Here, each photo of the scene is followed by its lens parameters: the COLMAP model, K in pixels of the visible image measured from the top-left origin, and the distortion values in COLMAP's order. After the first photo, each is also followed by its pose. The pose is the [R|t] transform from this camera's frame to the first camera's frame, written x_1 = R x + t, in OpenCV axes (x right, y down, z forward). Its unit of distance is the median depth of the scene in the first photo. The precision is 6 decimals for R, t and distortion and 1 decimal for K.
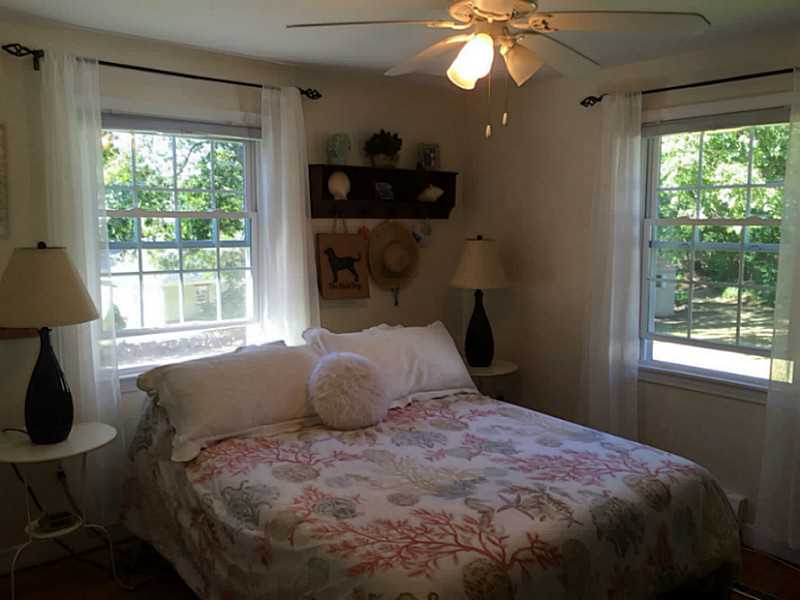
lens RADIAL K [[678.9, 0, 397.1], [0, 678.9, 296.8], [0, 0, 1]] dist [0.054941, -0.071366]
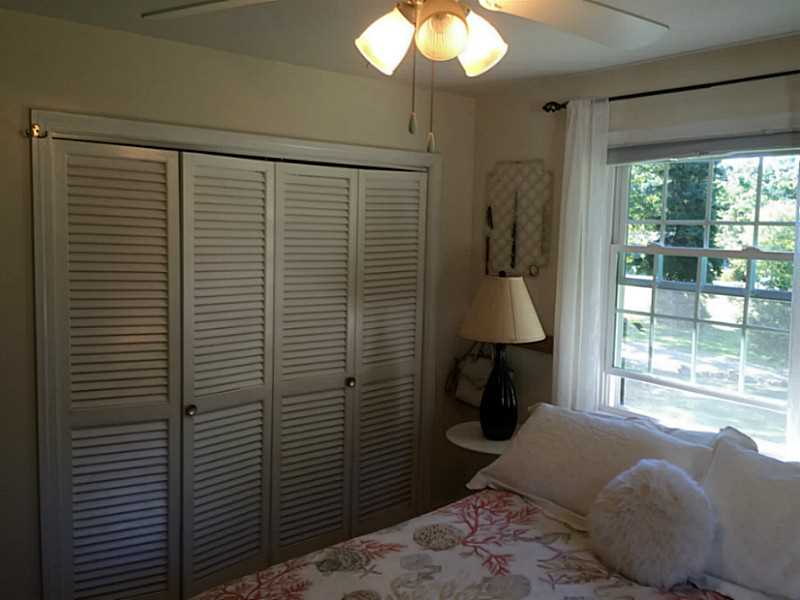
lens RADIAL K [[678.9, 0, 397.2], [0, 678.9, 299.6], [0, 0, 1]] dist [0.054941, -0.071366]
pose [[0.014273, 0.117575, -0.992961, 0.708357], [-0.138640, 0.983703, 0.114486, -0.151400], [0.990240, 0.136030, 0.030341, 0.845743]]
